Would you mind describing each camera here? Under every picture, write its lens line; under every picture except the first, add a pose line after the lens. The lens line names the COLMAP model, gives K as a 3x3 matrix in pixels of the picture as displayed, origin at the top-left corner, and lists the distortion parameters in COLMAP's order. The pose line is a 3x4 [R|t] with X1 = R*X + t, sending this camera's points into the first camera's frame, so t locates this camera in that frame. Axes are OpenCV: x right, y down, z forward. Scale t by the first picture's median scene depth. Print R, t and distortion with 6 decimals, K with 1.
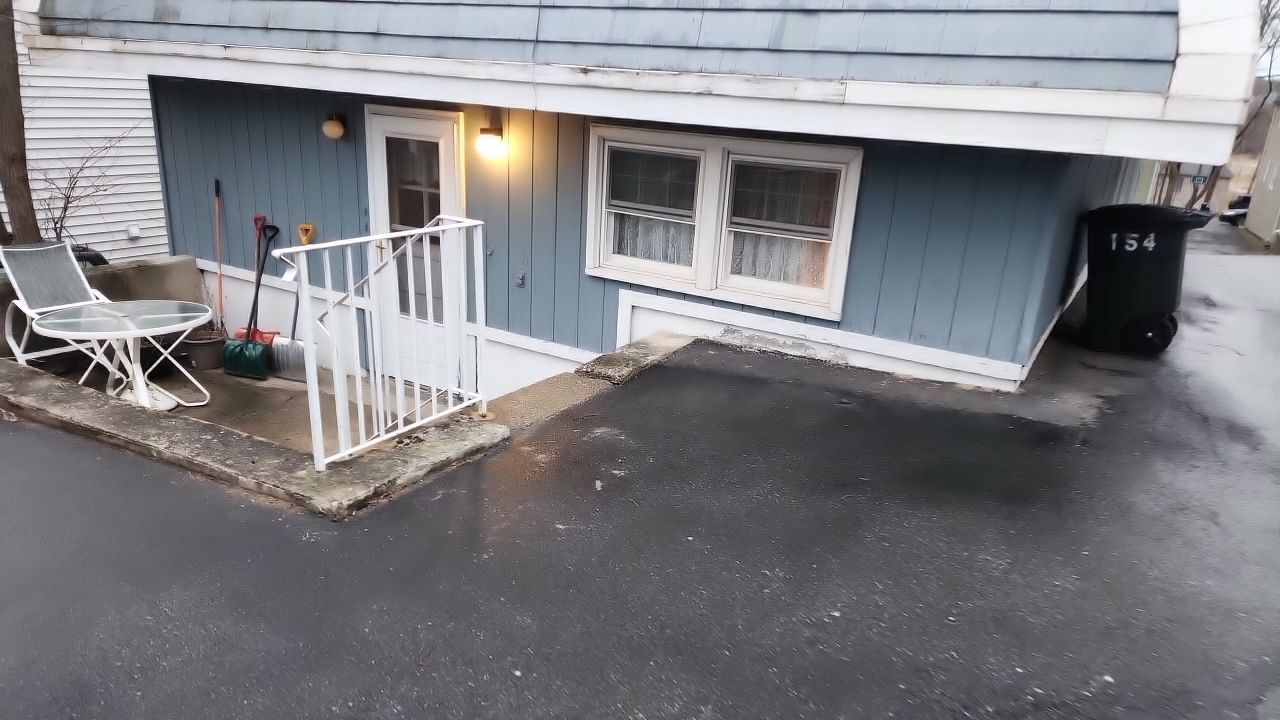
lens RADIAL K [[858.5, 0, 657.5], [0, 858.5, 379.7], [0, 0, 1]] dist [0.110916, -0.104041]
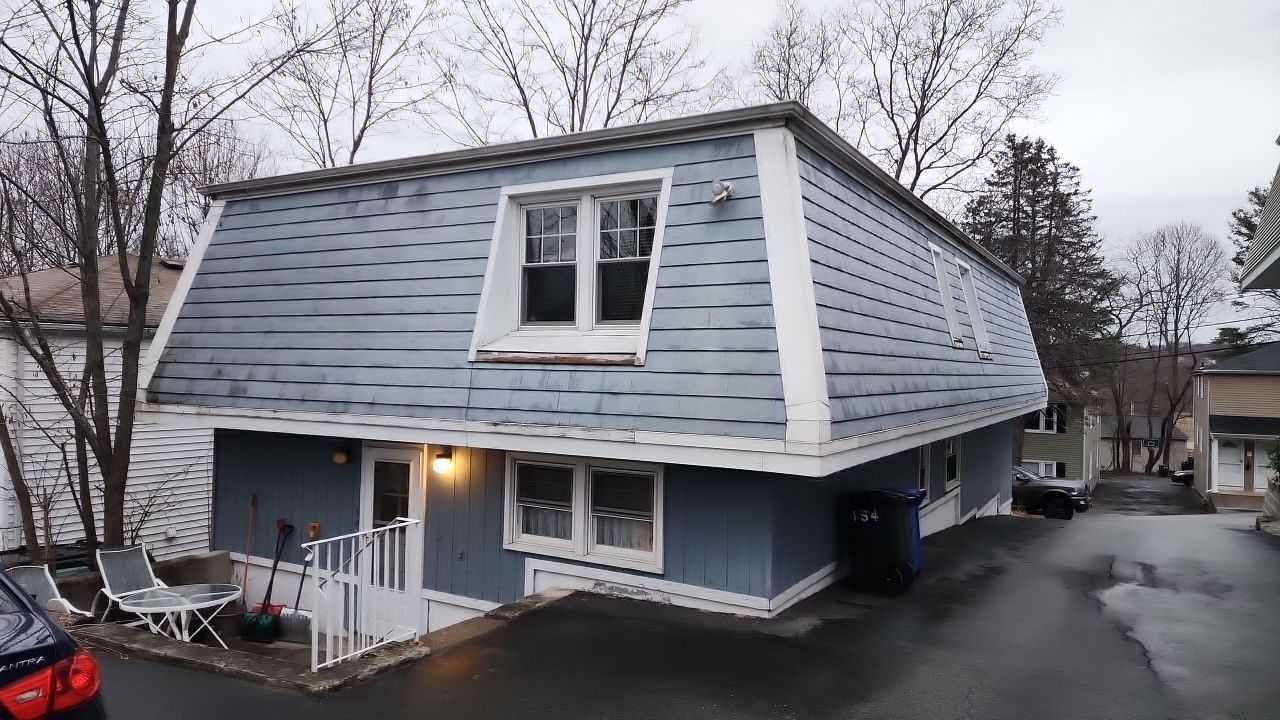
lens RADIAL K [[859.6, 0, 634.7], [0, 859.6, 366.1], [0, 0, 1]] dist [0.104406, -0.110360]
pose [[0.999073, -0.040544, -0.014444, 0.177897], [0.033703, 0.945679, -0.323349, 0.067745], [0.026769, 0.322563, 0.946170, -0.491958]]
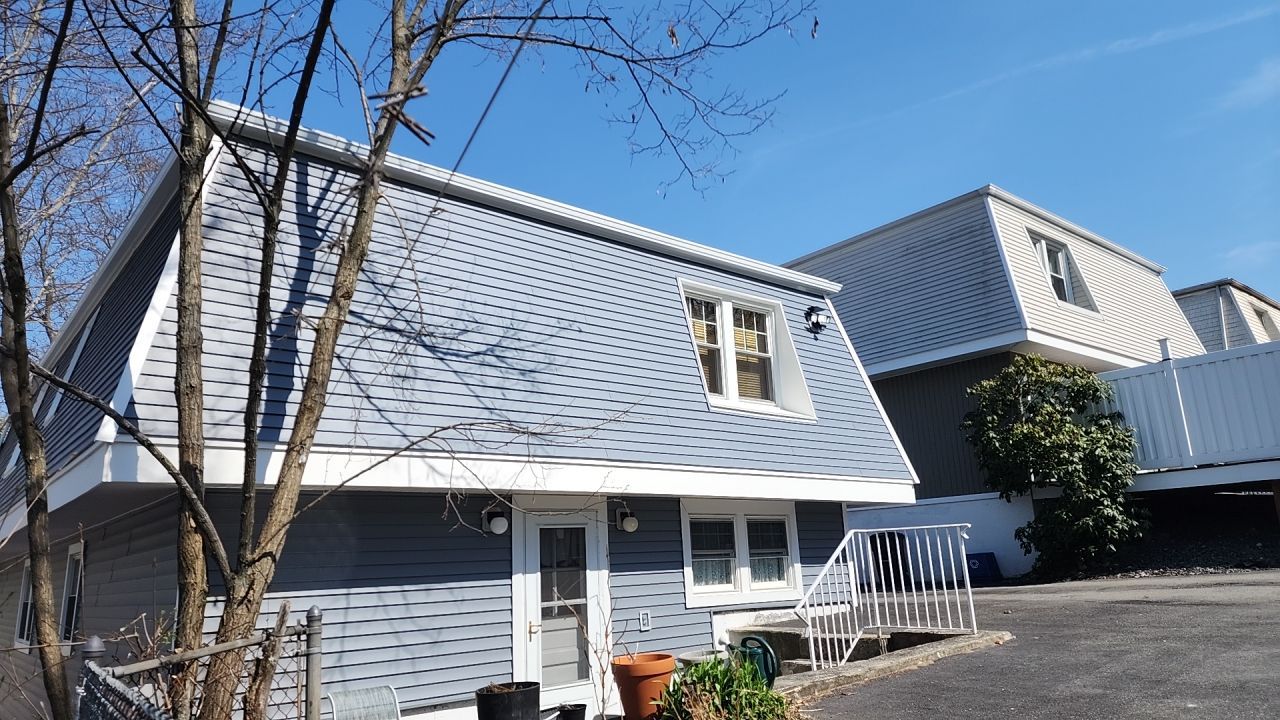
lens RADIAL K [[845.6, 0, 612.2], [0, 845.6, 351.8], [0, 0, 1]] dist [0.106109, -0.103291]
pose [[0.363366, 0.164653, 0.916981, -1.618494], [0.356345, 0.884853, -0.300090, -0.114923], [-0.860804, 0.435804, 0.262852, 0.556655]]
